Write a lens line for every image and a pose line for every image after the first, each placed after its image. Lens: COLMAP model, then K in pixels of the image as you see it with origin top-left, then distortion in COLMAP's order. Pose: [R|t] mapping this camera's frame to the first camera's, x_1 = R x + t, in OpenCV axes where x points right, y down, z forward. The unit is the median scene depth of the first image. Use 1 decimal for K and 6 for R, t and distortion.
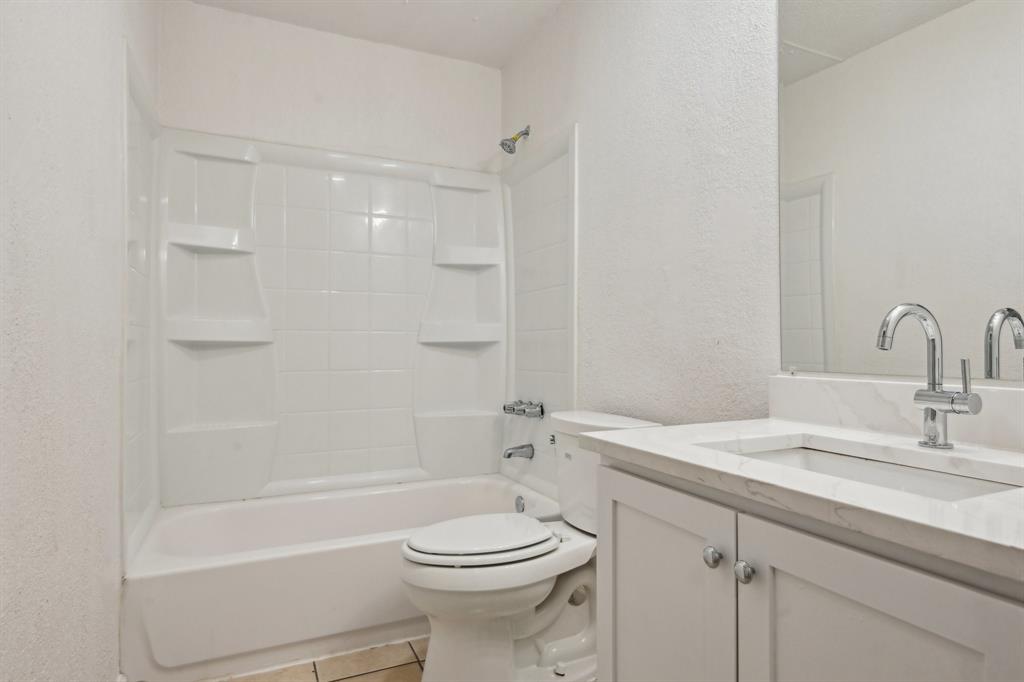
lens RADIAL K [[579.1, 0, 512.0], [0, 579.1, 341.0], [0, 0, 1]] dist [0.004660, 0.000520]
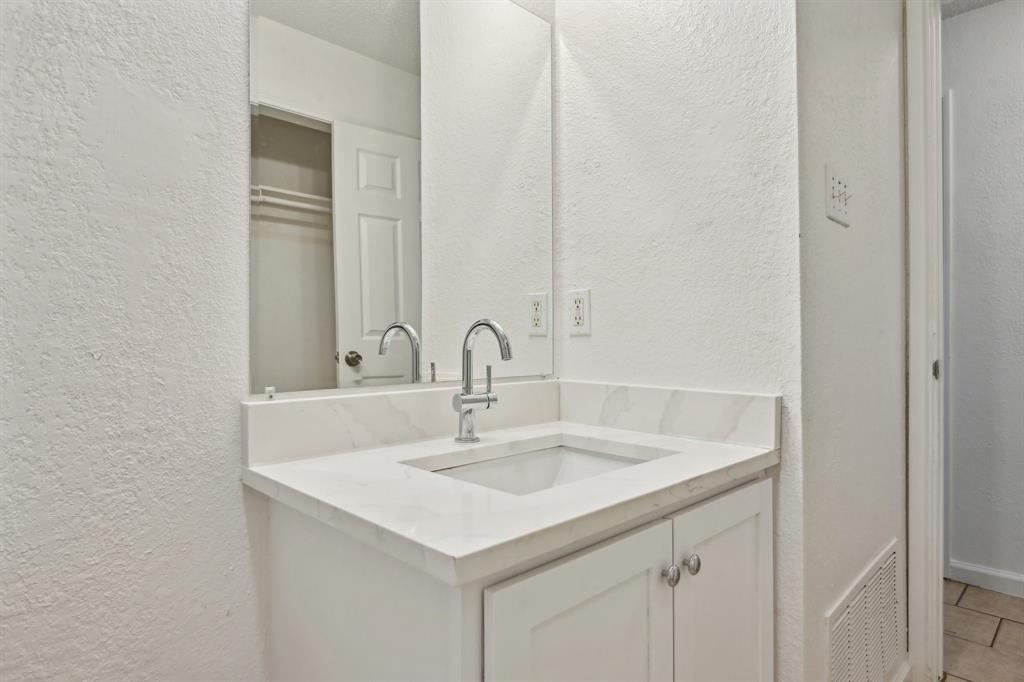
lens RADIAL K [[579.1, 0, 512.0], [0, 579.1, 341.0], [0, 0, 1]] dist [0.004660, 0.000520]
pose [[-0.342232, 0.005542, 0.939599, -0.392318], [-0.003405, 0.999969, -0.007138, -0.011478], [-0.939609, -0.005642, -0.342202, 1.310949]]
